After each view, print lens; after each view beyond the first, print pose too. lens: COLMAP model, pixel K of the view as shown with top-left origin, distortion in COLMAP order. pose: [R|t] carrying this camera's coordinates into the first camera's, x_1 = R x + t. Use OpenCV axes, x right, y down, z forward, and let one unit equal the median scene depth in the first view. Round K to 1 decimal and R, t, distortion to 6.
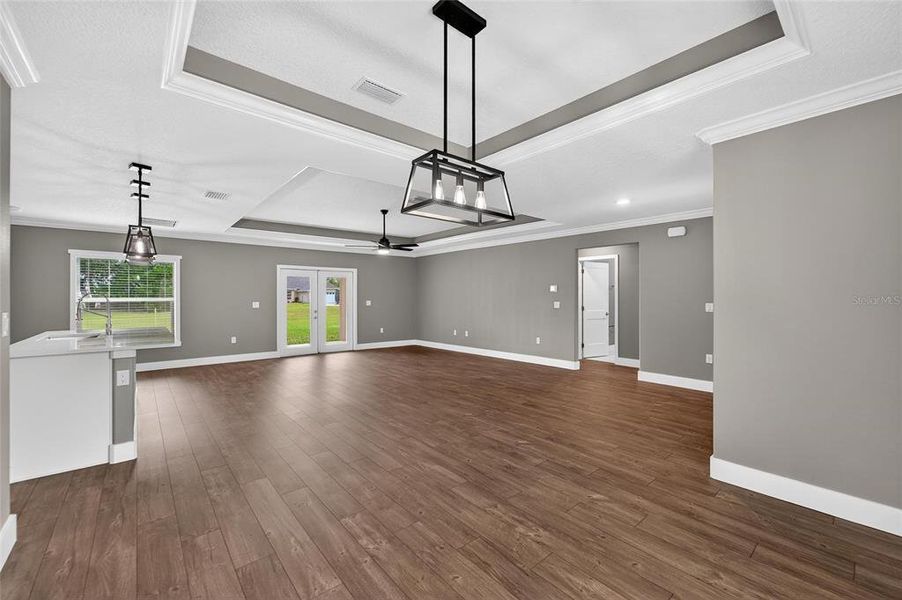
lens RADIAL K [[369.7, 0, 446.7], [0, 369.7, 298.8], [0, 0, 1]] dist [-0.013804, 0.001908]
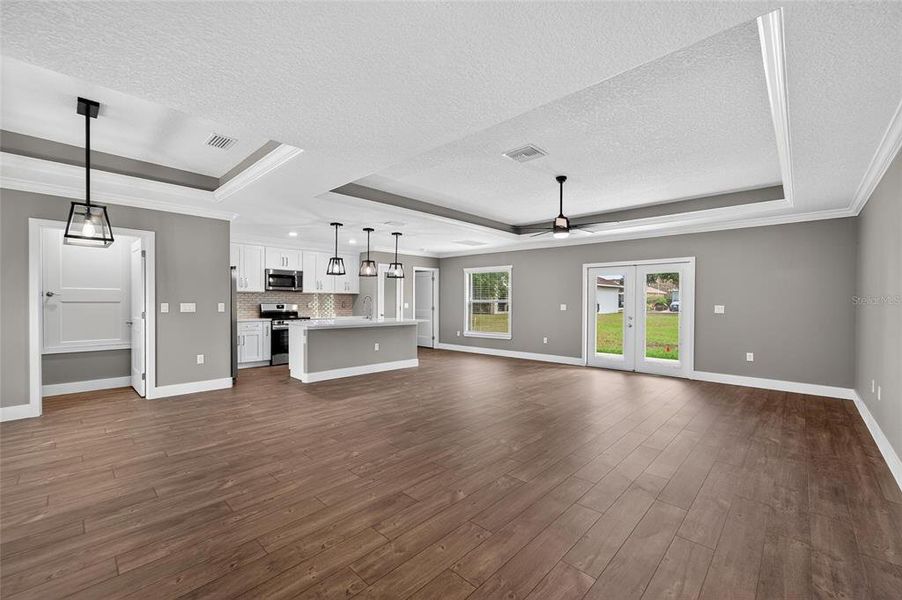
lens RADIAL K [[369.7, 0, 451.0], [0, 369.7, 302.2], [0, 0, 1]] dist [-0.013804, 0.001908]
pose [[0.114128, 0.002829, -0.993462, 0.432298], [-0.008011, 0.999966, 0.001927, 0.003442], [0.993434, 0.007739, 0.114147, 0.587040]]
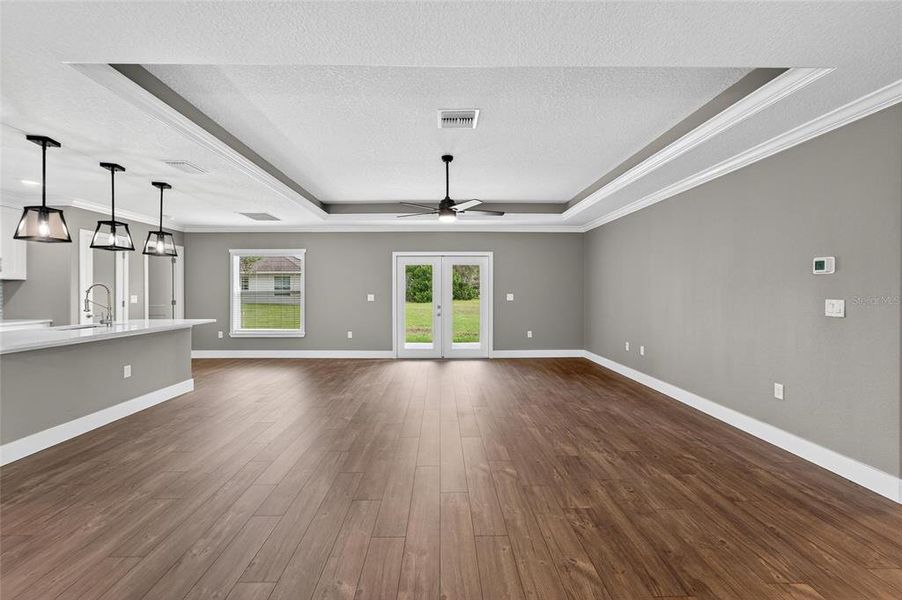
lens RADIAL K [[369.7, 0, 442.4], [0, 369.7, 286.7], [0, 0, 1]] dist [-0.013804, 0.001908]
pose [[0.768176, -0.009415, -0.640169, 0.203448], [-0.000282, 0.999887, -0.015044, 0.003280], [0.640238, 0.011736, 0.768087, 0.406852]]
